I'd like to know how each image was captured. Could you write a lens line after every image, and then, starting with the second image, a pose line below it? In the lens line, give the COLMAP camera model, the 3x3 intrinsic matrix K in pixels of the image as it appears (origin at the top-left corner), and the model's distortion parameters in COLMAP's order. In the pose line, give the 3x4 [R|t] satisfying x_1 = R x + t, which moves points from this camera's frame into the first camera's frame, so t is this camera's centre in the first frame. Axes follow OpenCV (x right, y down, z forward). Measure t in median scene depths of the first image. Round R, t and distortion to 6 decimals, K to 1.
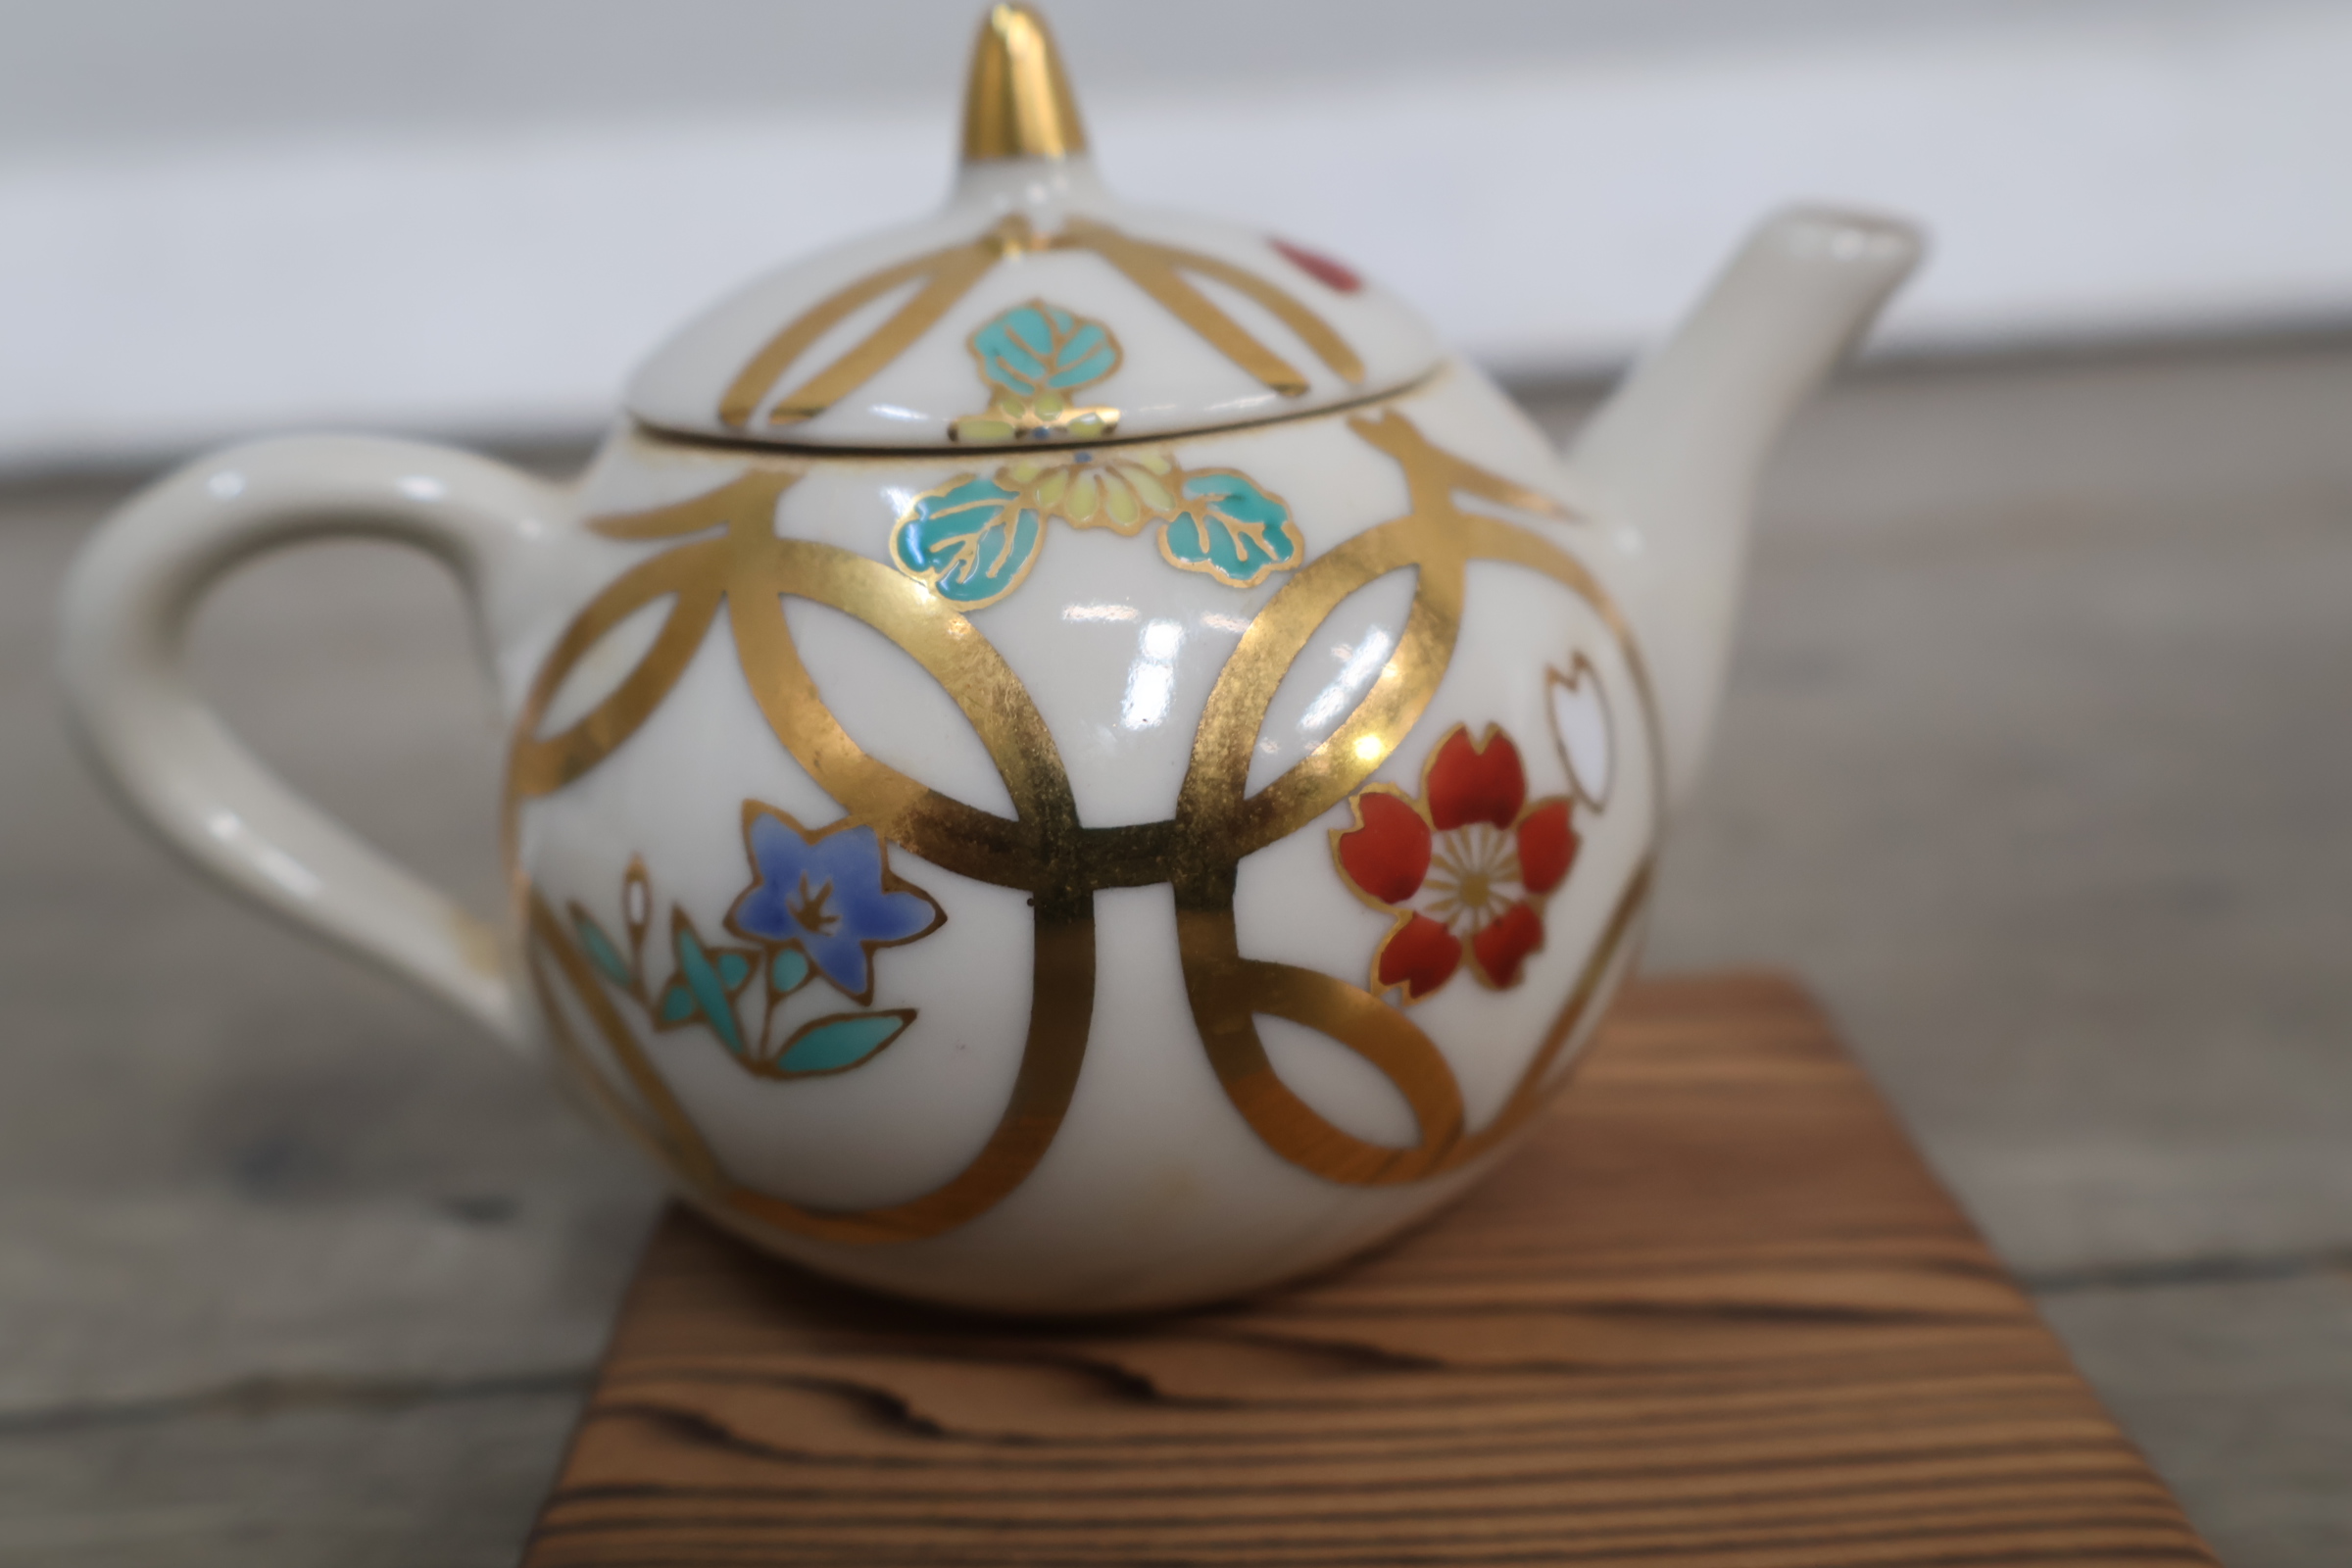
lens RADIAL K [[2195.5, 0, 1176.0], [0, 2195.5, 784.0], [0, 0, 1]] dist [0.030196, -0.015749]
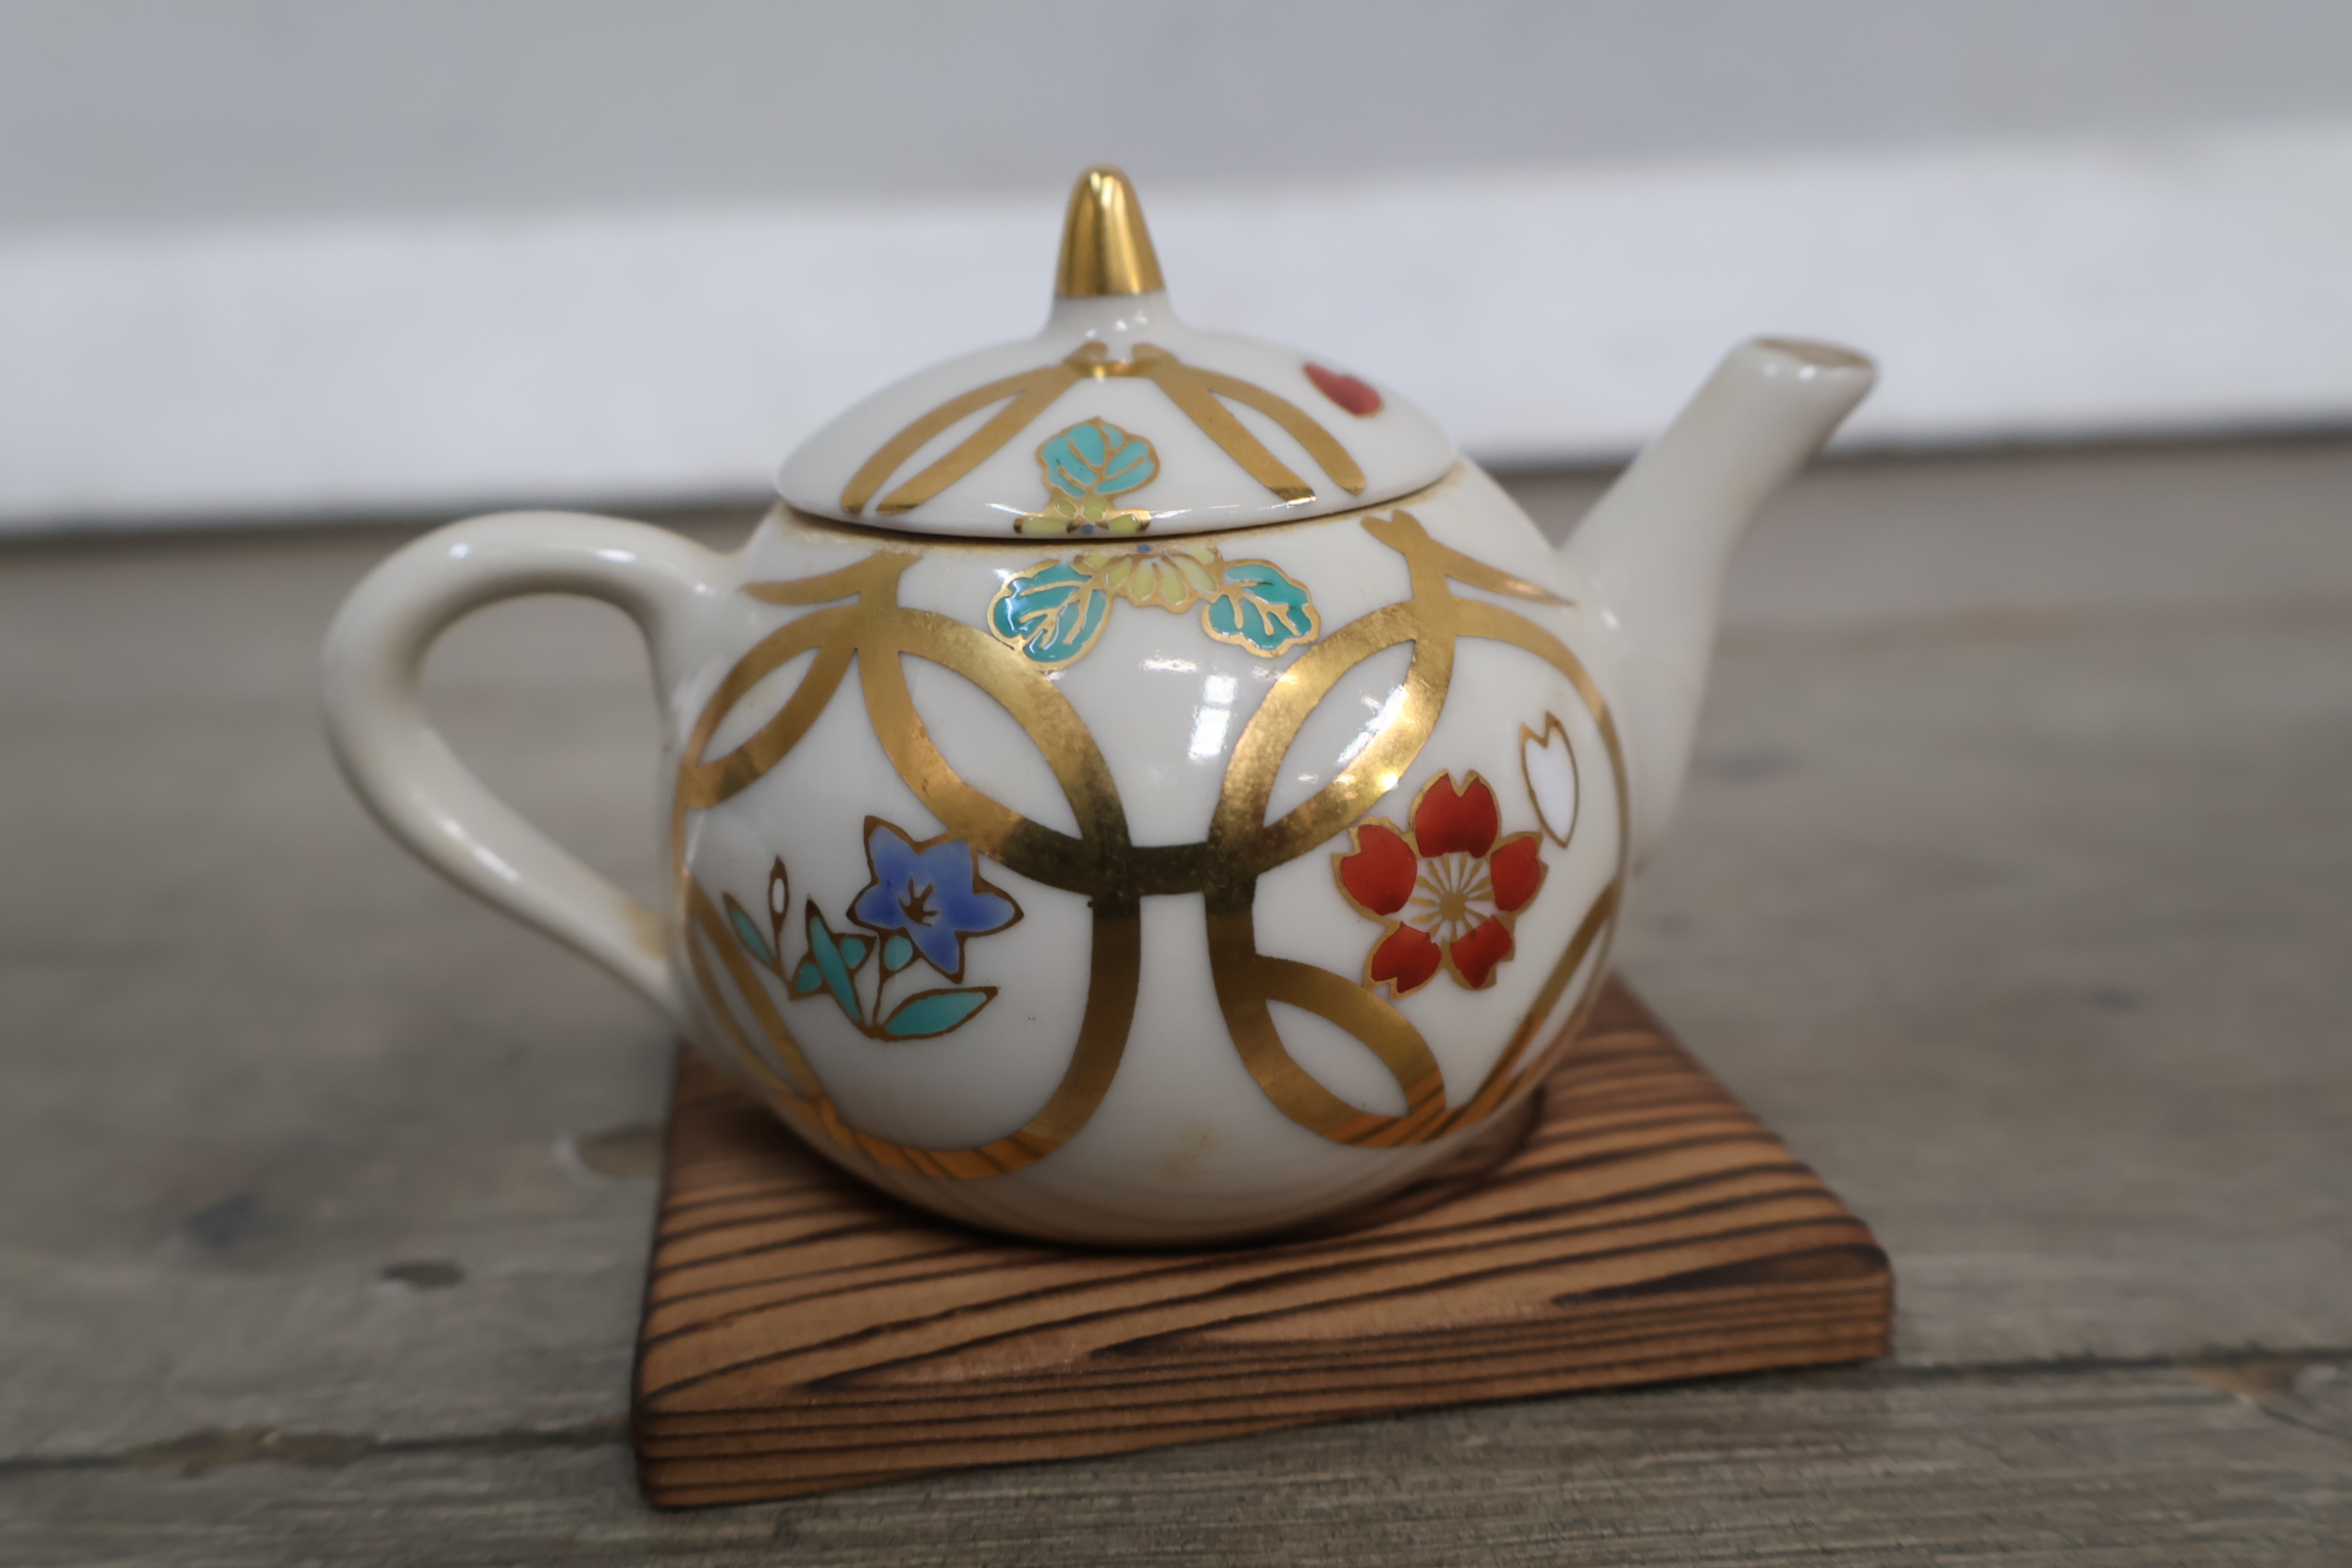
lens RADIAL K [[2195.5, 0, 1176.0], [0, 2195.5, 784.0], [0, 0, 1]] dist [0.030196, -0.015749]
pose [[0.998213, 0.028217, -0.052679, 0.044589], [-0.028803, 0.999531, -0.010410, -0.002937], [0.052360, 0.011909, 0.998557, -0.237854]]
